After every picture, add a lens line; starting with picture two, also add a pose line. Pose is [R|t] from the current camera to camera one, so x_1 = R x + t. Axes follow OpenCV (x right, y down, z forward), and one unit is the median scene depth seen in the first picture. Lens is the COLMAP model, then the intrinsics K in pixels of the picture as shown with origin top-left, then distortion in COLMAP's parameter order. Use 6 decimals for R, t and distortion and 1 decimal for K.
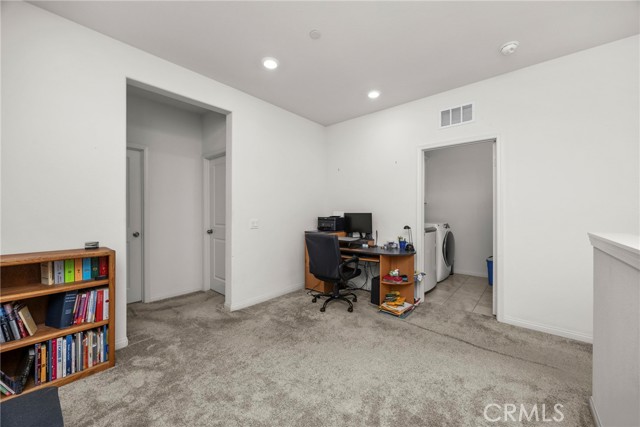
lens RADIAL K [[246.2, 0, 321.6], [0, 246.2, 211.9], [0, 0, 1]] dist [0.000582, -0.000277]
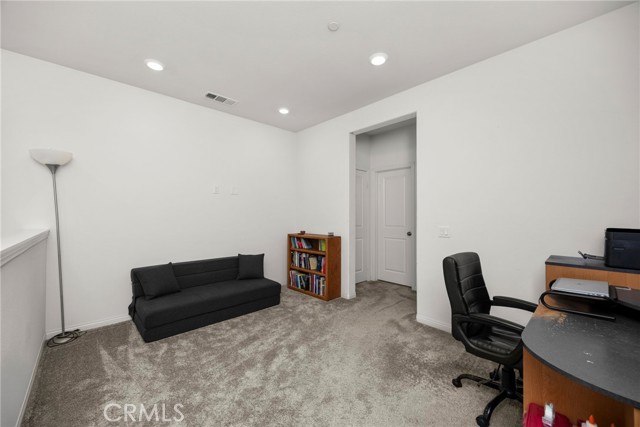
lens RADIAL K [[246.2, 0, 321.6], [0, 246.2, 211.9], [0, 0, 1]] dist [0.000582, -0.000277]
pose [[-0.098803, -0.010979, -0.995046, 0.942561], [-0.001217, 0.999940, -0.010912, -0.011989], [0.995106, 0.000132, -0.098810, 1.106654]]
